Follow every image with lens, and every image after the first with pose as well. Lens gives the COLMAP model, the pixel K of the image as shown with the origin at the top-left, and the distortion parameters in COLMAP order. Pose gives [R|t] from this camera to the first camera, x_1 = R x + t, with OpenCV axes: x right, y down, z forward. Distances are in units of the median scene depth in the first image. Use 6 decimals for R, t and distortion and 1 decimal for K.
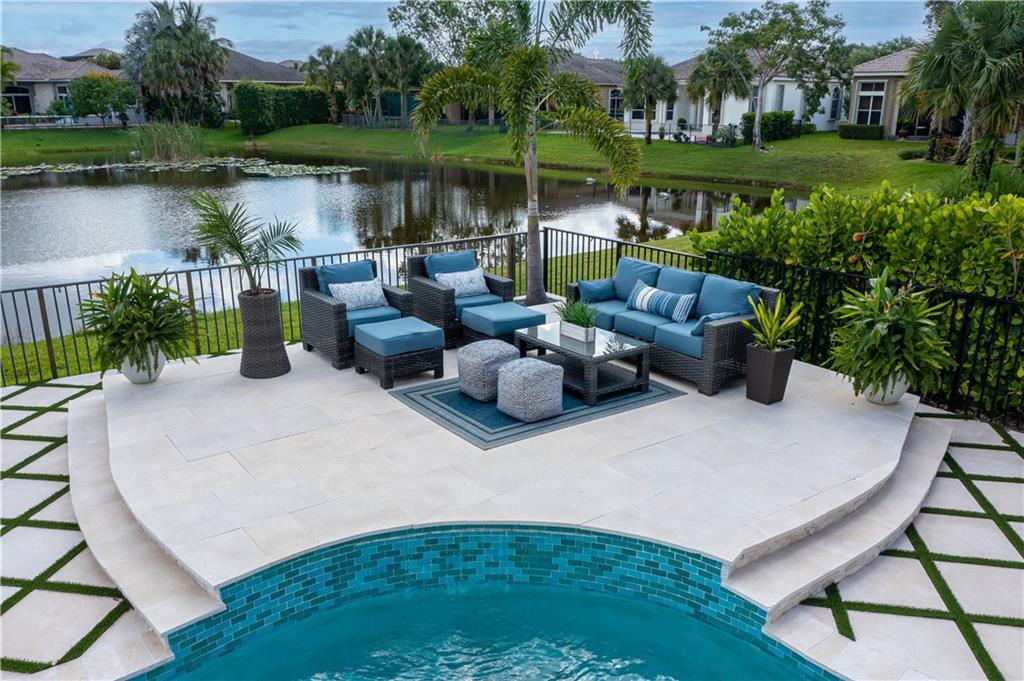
lens RADIAL K [[820.0, 0, 512.0], [0, 820.0, 340.5], [0, 0, 1]] dist [0.003101, 0.005310]
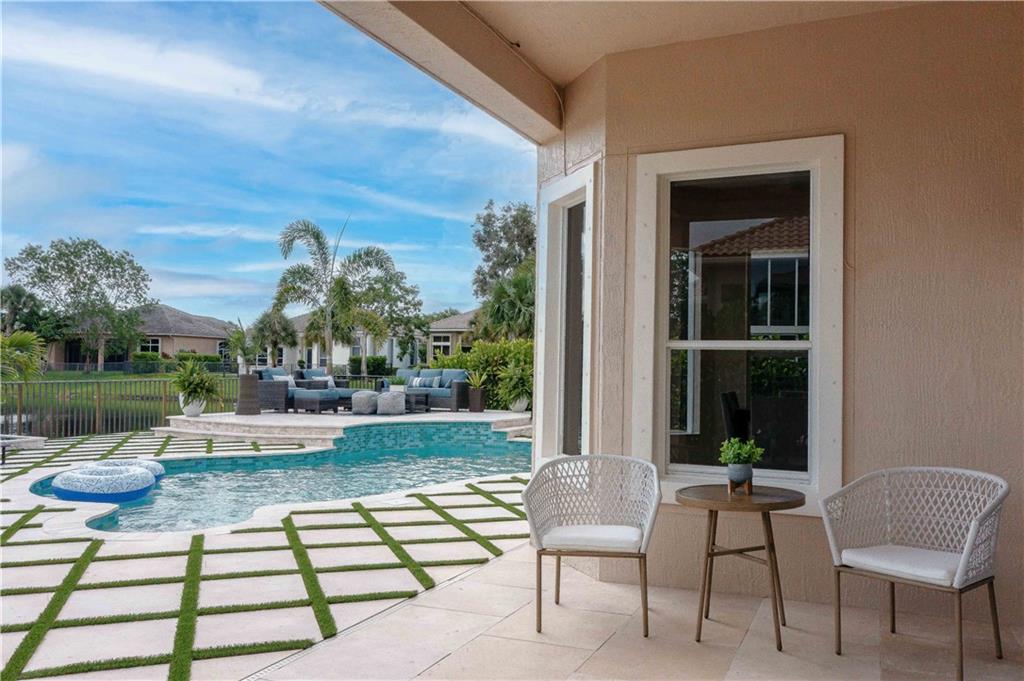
lens RADIAL K [[820.0, 0, 512.0], [0, 820.0, 340.5], [0, 0, 1]] dist [0.003101, 0.005310]
pose [[0.872172, 0.023764, 0.488621, -0.119292], [0.129660, 0.951868, -0.277732, 0.083540], [-0.471703, 0.305584, 0.827112, -0.170131]]
